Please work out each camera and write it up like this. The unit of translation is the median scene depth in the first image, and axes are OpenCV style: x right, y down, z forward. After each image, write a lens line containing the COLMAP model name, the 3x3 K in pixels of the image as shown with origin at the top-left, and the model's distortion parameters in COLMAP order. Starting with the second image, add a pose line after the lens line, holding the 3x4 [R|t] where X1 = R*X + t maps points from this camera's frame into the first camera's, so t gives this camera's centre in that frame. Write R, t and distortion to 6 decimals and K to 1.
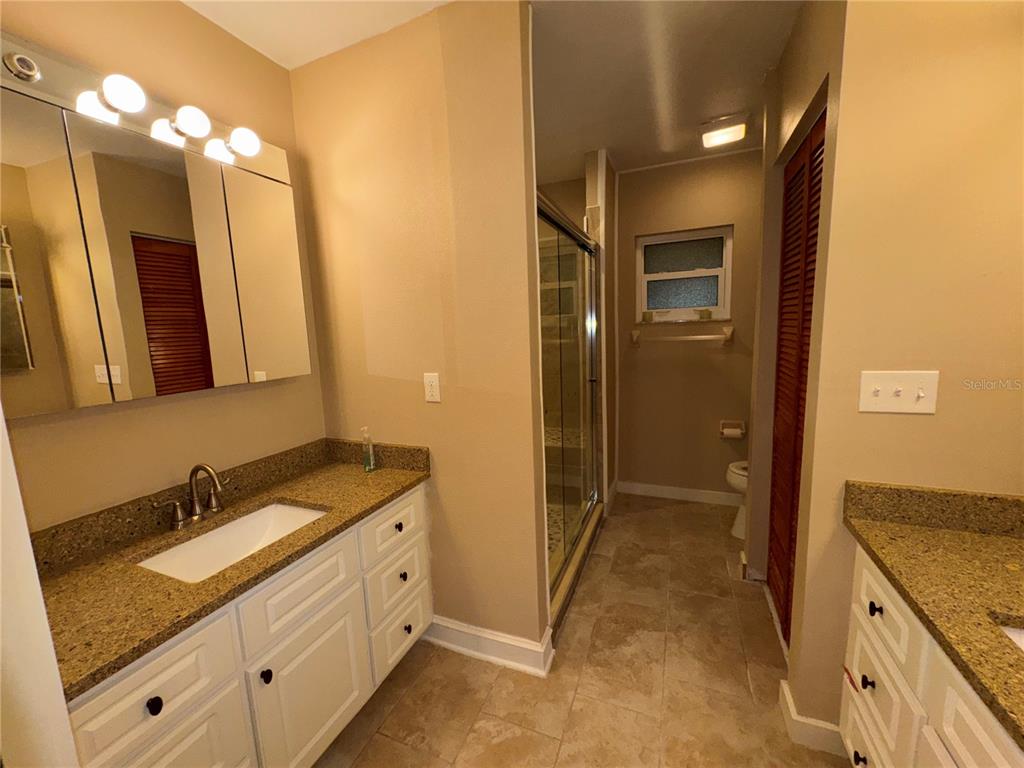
lens RADIAL K [[407.3, 0, 510.2], [0, 407.3, 384.7], [0, 0, 1]] dist [-0.004386, -0.000300]
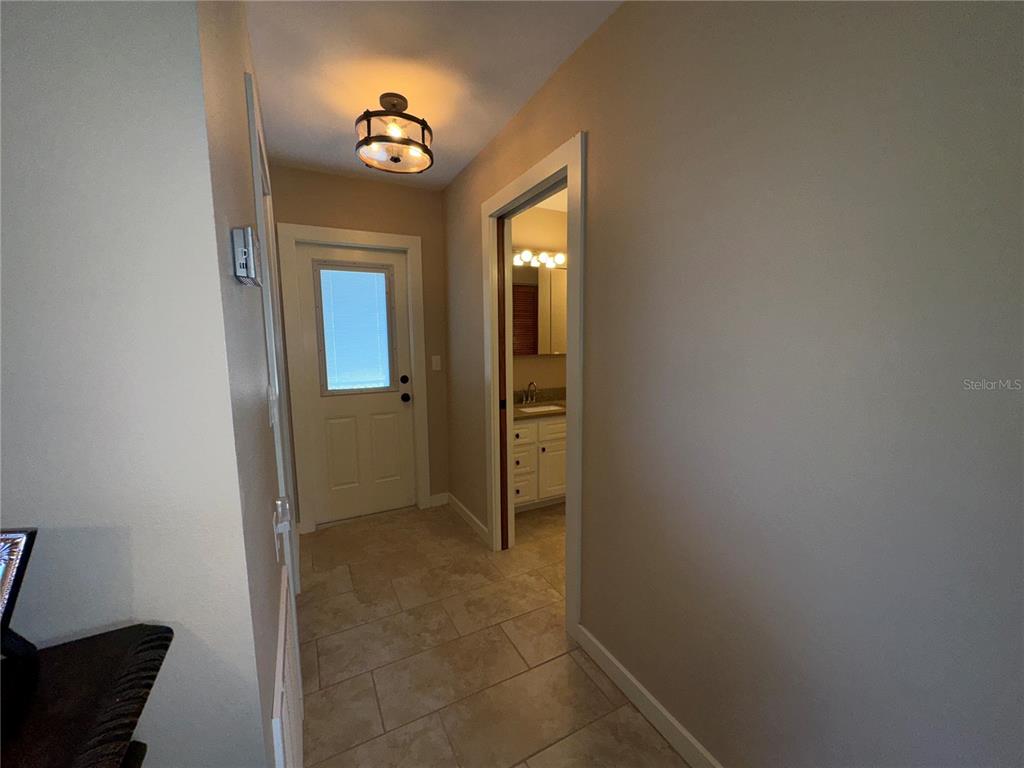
lens RADIAL K [[407.3, 0, 510.2], [0, 407.3, 384.7], [0, 0, 1]] dist [-0.004386, -0.000300]
pose [[0.767986, 0.103166, -0.632103, 0.758659], [-0.105222, 0.993855, 0.034365, 0.120166], [0.631764, 0.040119, 0.774122, -1.073502]]
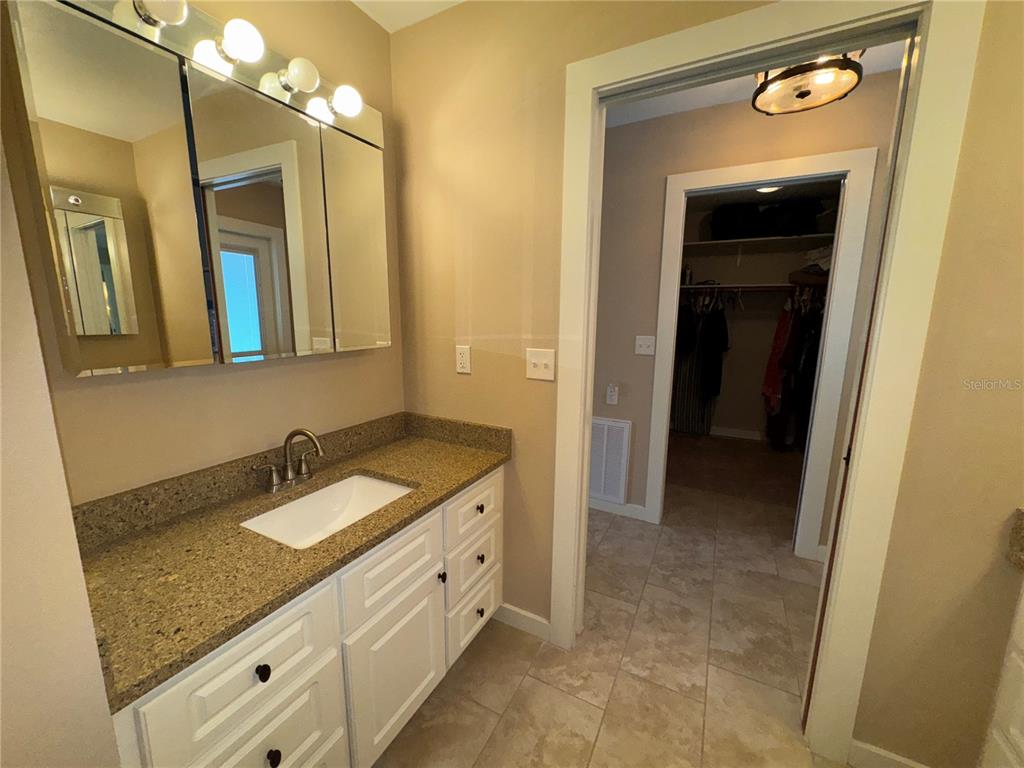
lens RADIAL K [[407.3, 0, 510.2], [0, 407.3, 384.7], [0, 0, 1]] dist [-0.004386, -0.000300]
pose [[-0.995192, 0.014208, 0.096912, 0.229581], [0.043178, 0.951737, 0.303863, -0.148851], [-0.087918, 0.306586, -0.947774, 1.066353]]
